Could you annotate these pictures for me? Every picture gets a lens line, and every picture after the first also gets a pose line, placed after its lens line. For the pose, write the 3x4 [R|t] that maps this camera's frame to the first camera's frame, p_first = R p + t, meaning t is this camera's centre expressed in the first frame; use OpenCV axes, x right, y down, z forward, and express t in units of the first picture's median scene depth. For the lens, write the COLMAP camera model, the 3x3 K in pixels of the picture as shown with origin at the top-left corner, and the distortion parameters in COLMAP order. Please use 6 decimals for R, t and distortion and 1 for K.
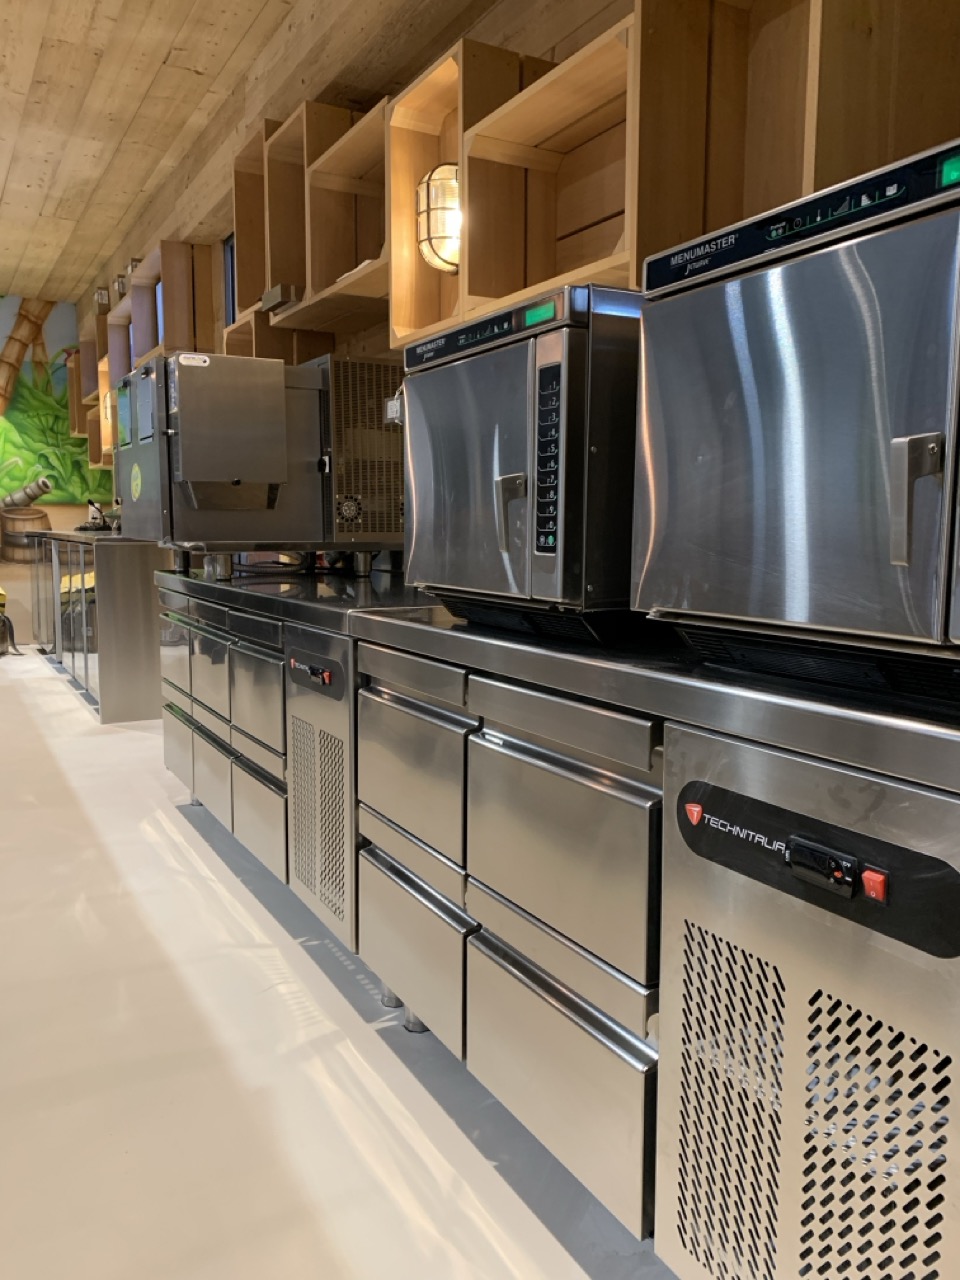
lens RADIAL K [[987.2, 0, 480.0], [0, 987.2, 640.0], [0, 0, 1]] dist [-0.002452, 0.003350]
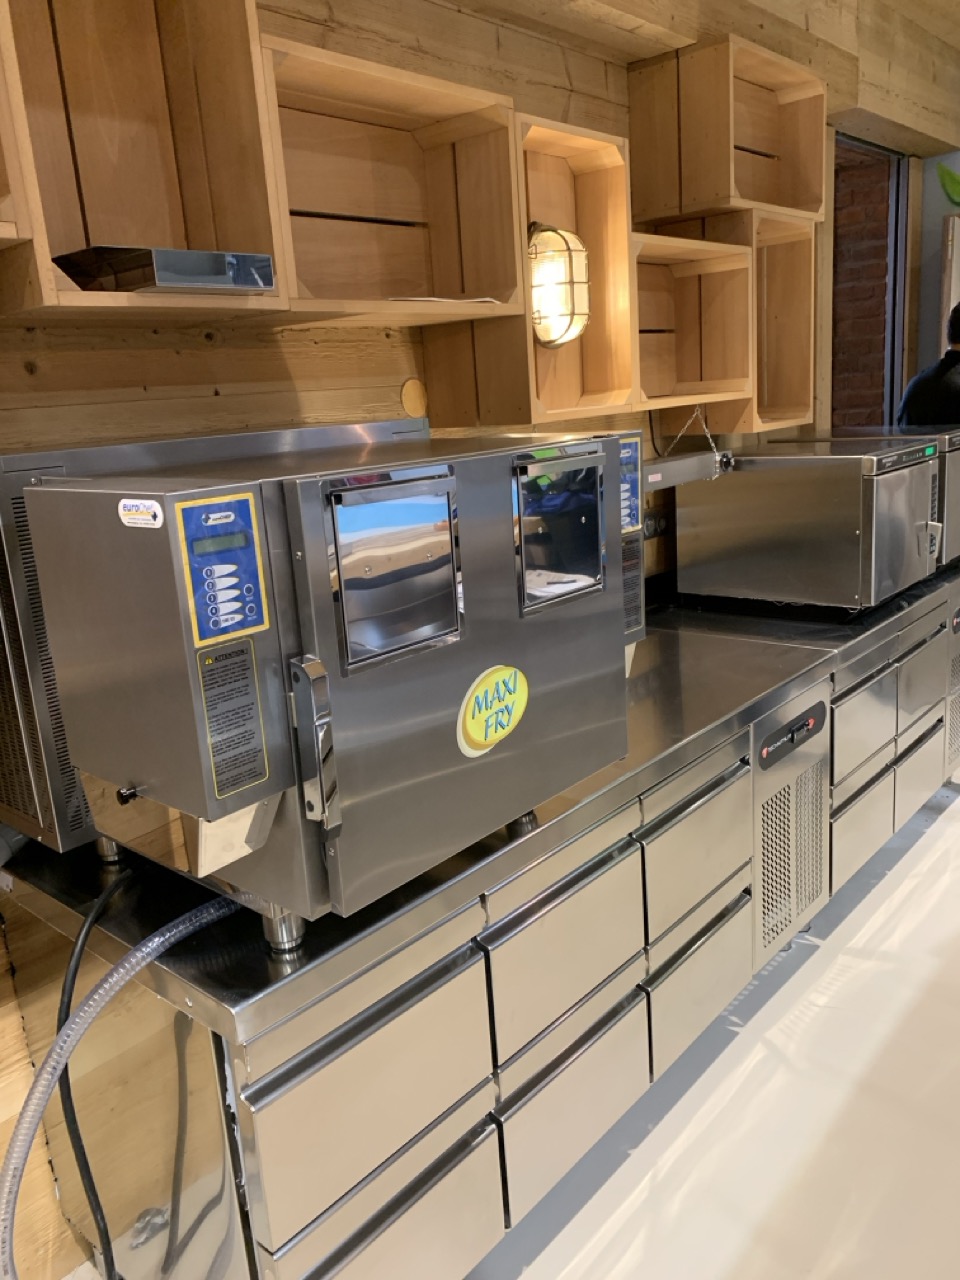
lens RADIAL K [[987.2, 0, 480.0], [0, 987.2, 640.0], [0, 0, 1]] dist [-0.002452, 0.003350]
pose [[-0.332848, -0.207426, 0.919884, -0.237102], [0.178053, 0.944135, 0.277321, -0.098823], [-0.926018, 0.256093, -0.277320, 0.361344]]
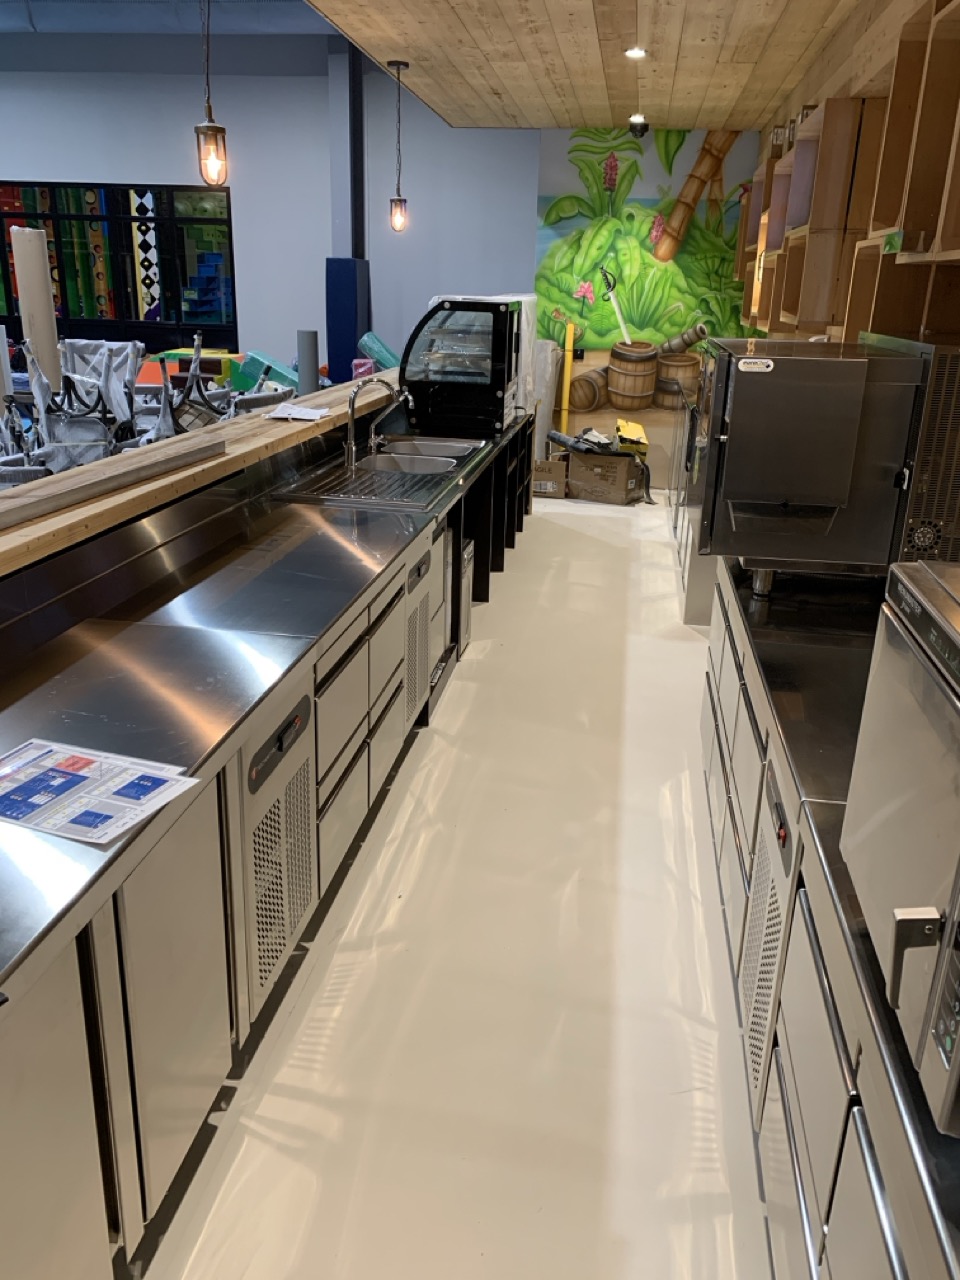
lens RADIAL K [[979.2, 0, 480.0], [0, 979.2, 640.0], [0, 0, 1]] dist [0.026408, -0.001770]
pose [[0.792637, 0.213958, -0.570919, 0.019611], [-0.095731, 0.968463, 0.230033, -0.064712], [0.602132, -0.127678, 0.788122, 0.037815]]
